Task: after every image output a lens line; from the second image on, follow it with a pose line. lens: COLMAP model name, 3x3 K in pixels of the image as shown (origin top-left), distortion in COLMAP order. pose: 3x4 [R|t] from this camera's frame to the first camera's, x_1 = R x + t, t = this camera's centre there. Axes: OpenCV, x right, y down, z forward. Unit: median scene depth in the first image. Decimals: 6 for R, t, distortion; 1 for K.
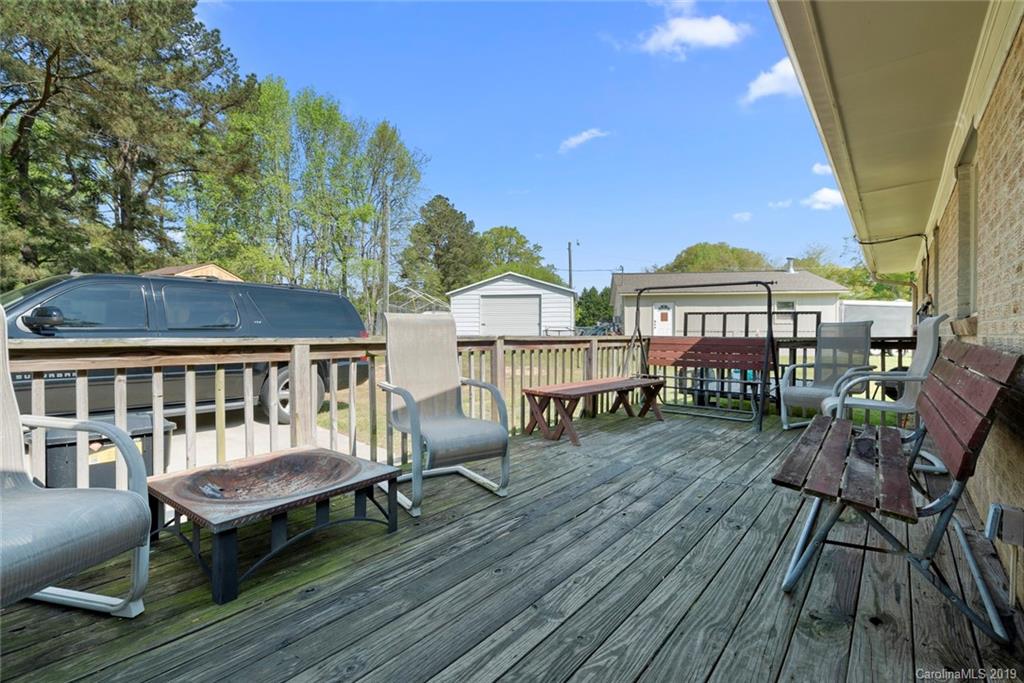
lens RADIAL K [[471.8, 0, 511.5], [0, 471.8, 342.0], [0, 0, 1]] dist [-0.007093, 0.003850]
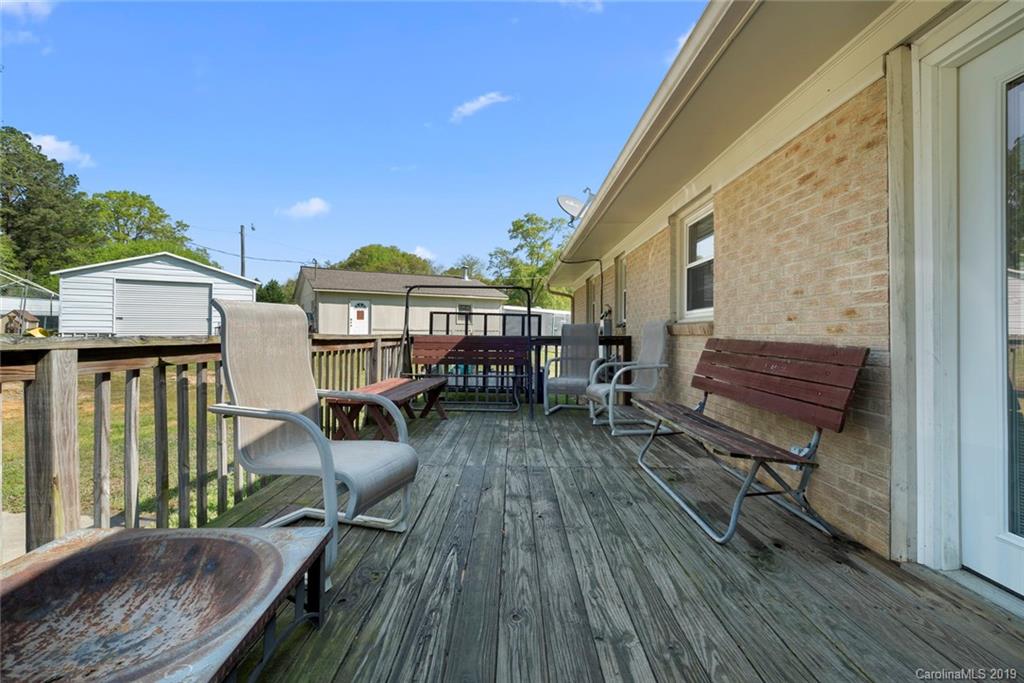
lens RADIAL K [[471.8, 0, 513.6], [0, 471.8, 333.5], [0, 0, 1]] dist [-0.007093, 0.003850]
pose [[0.772532, 0.003647, 0.634965, -0.255299], [0.005470, 0.999908, -0.012399, -0.002258], [-0.634952, 0.013052, 0.772441, 0.161304]]
